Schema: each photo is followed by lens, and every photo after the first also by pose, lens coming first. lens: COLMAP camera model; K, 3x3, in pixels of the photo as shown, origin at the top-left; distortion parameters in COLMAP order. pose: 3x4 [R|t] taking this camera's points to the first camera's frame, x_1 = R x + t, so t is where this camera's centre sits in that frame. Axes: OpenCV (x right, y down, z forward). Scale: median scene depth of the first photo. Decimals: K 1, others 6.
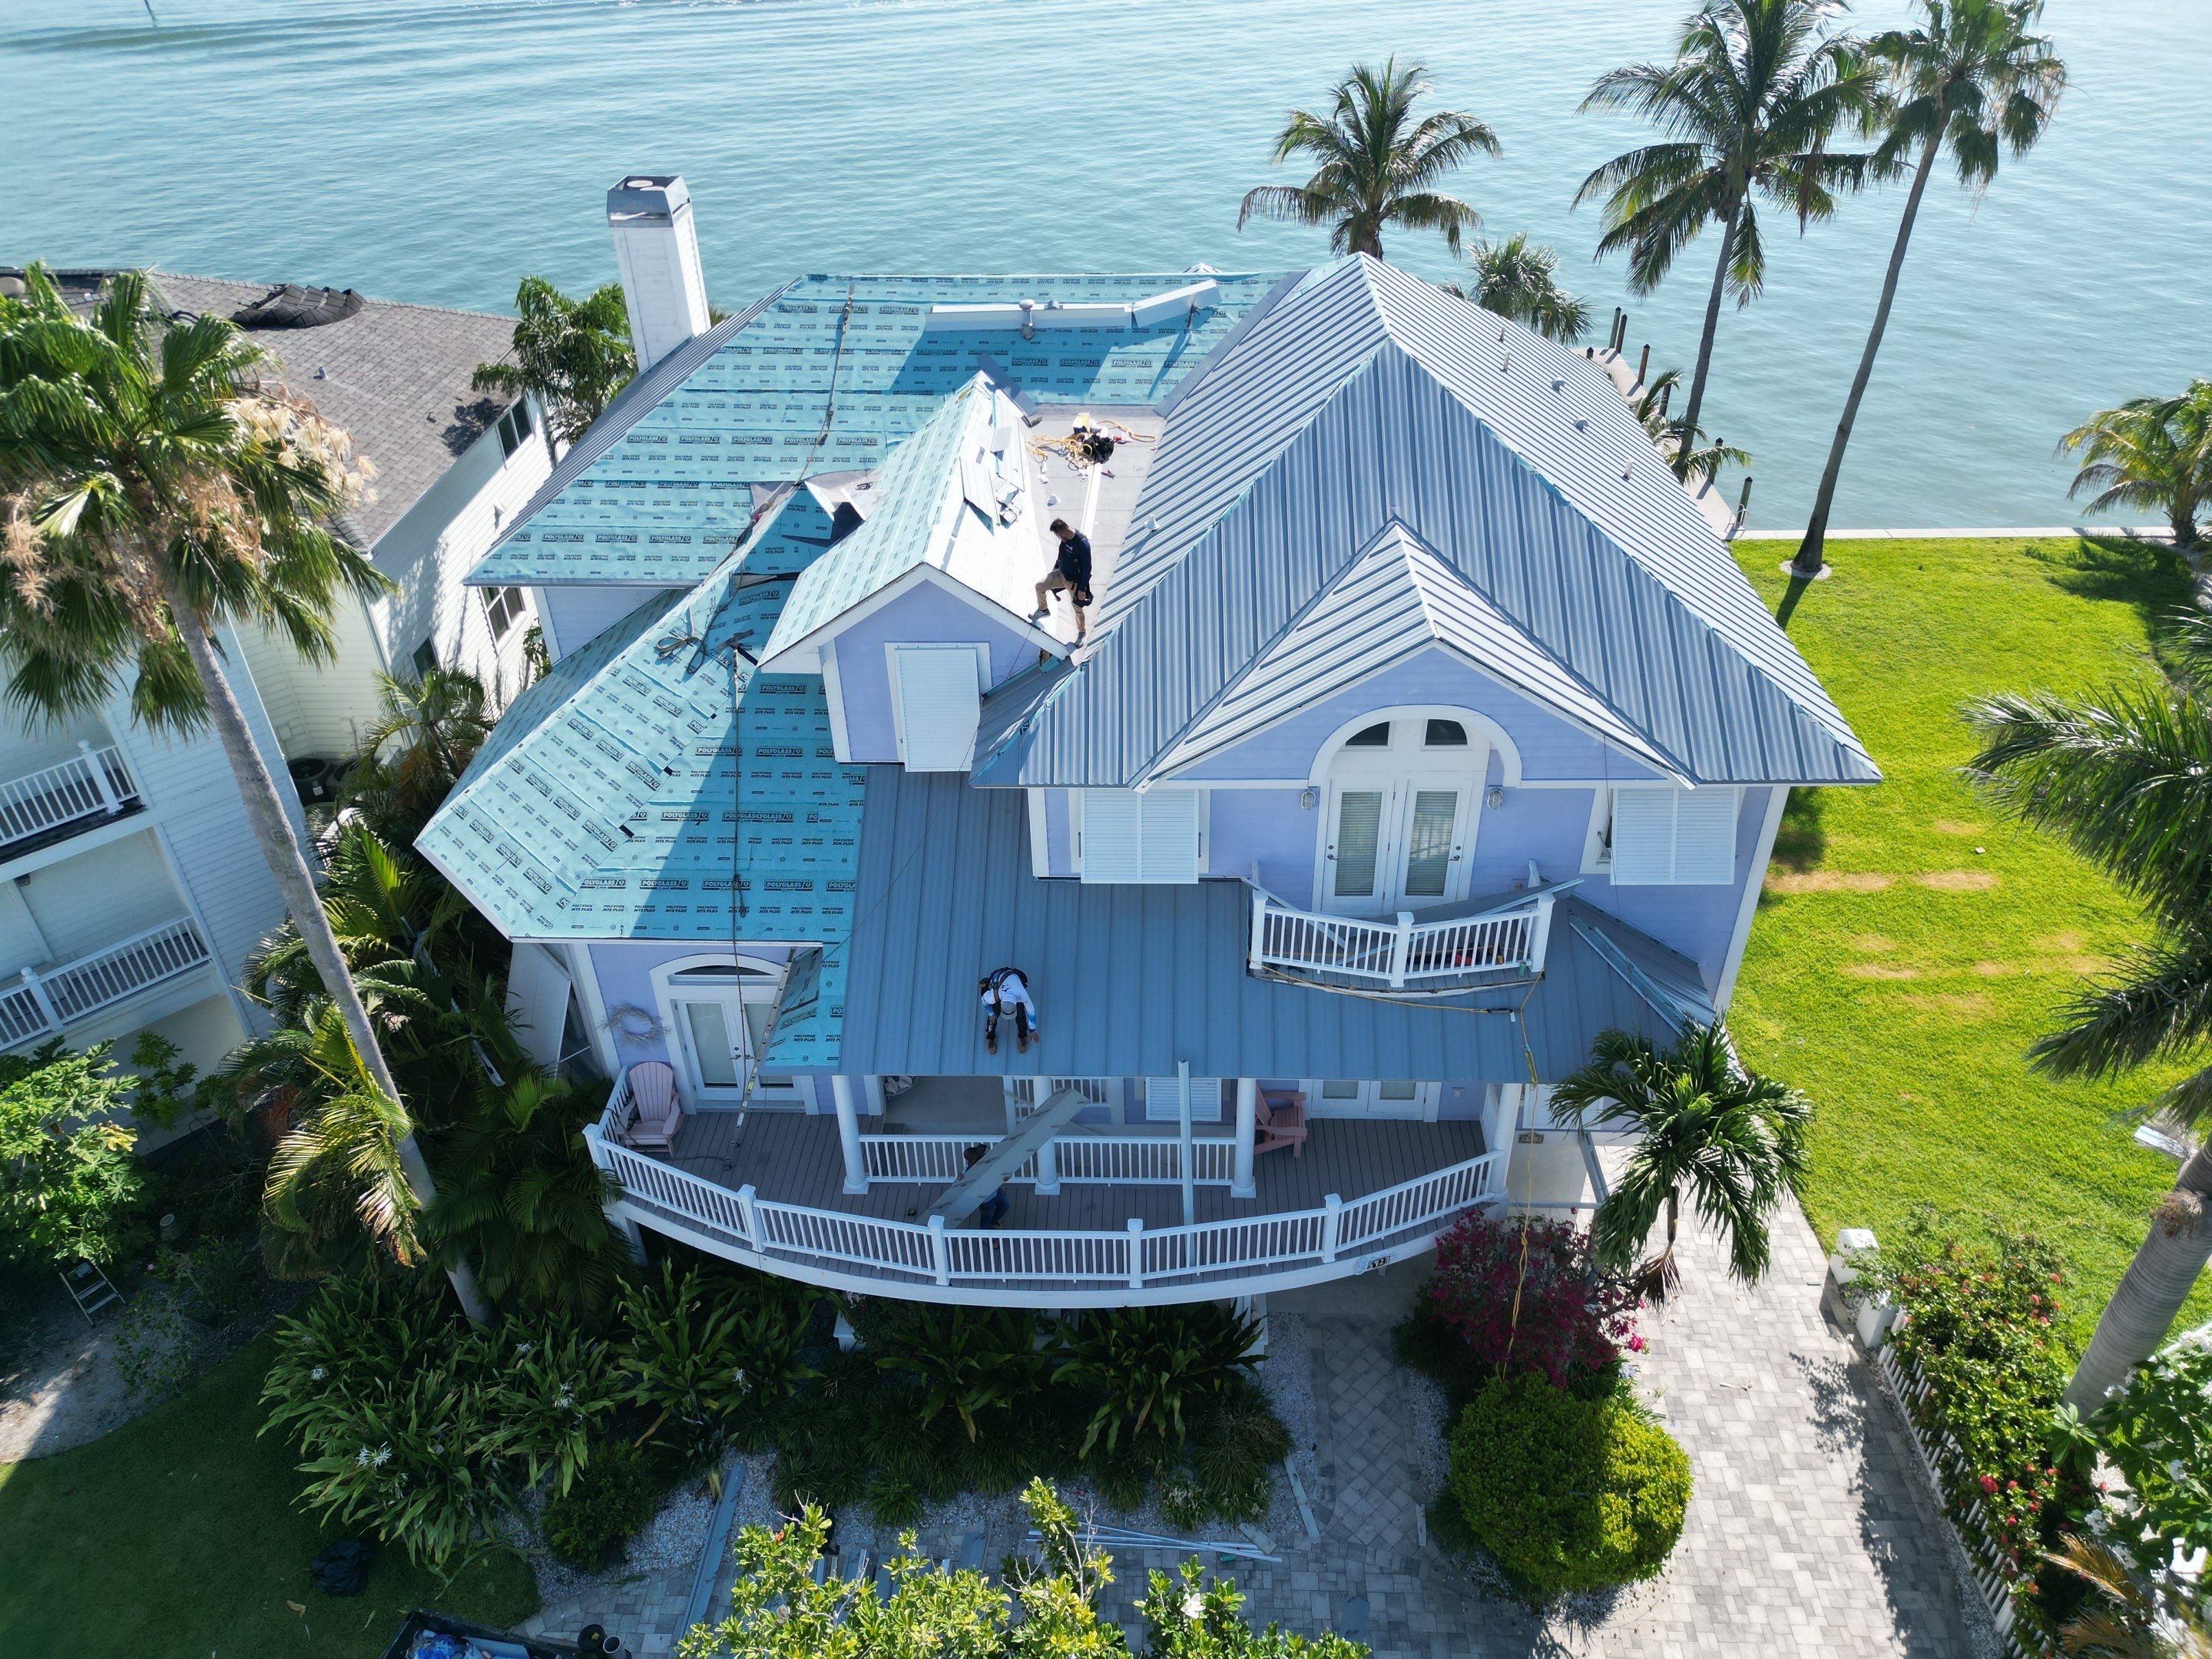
lens RADIAL K [[1548.4, 0, 1102.1], [0, 1548.4, 824.9], [0, 0, 1]] dist [0.072565, -0.074219]
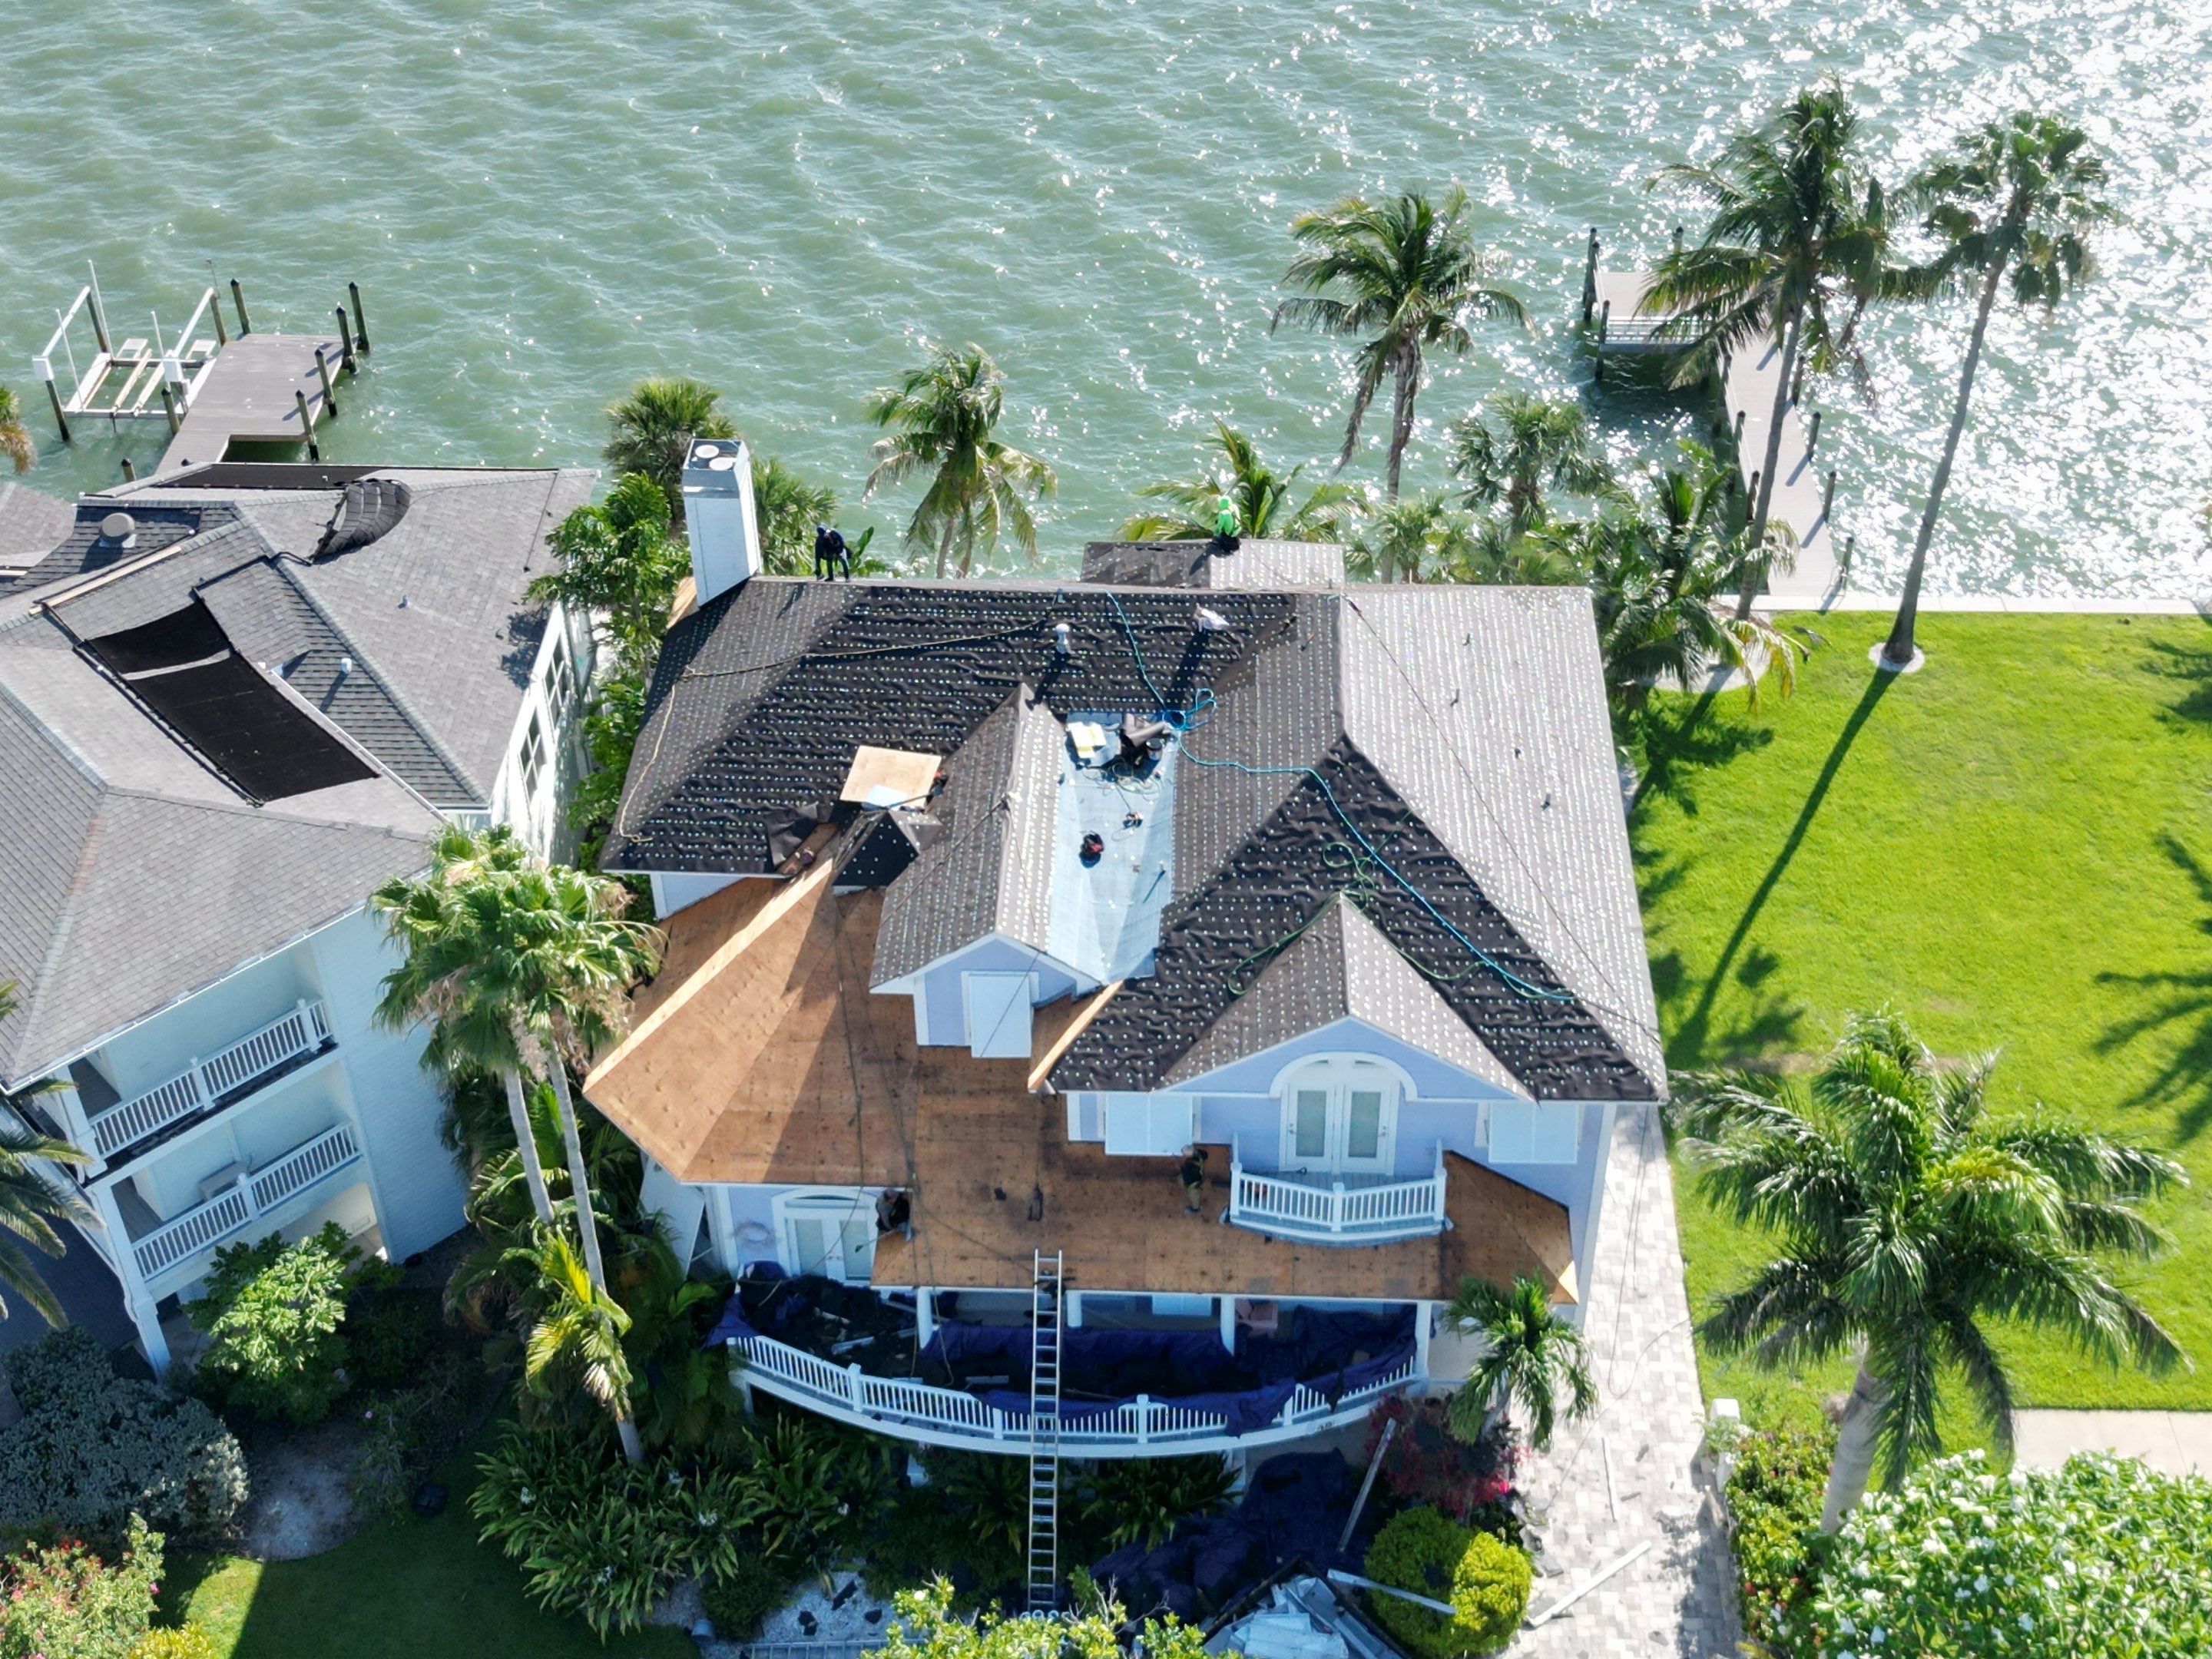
lens RADIAL K [[2773.6, 0, 1106.0], [0, 2773.6, 829.5], [0, 0, 1]] dist [0.147130, -0.311289]
pose [[0.999922, 0.012279, 0.002244, -0.021736], [-0.012432, 0.995764, 0.091101, -0.444724], [-0.001116, -0.091122, 0.995839, -1.336764]]
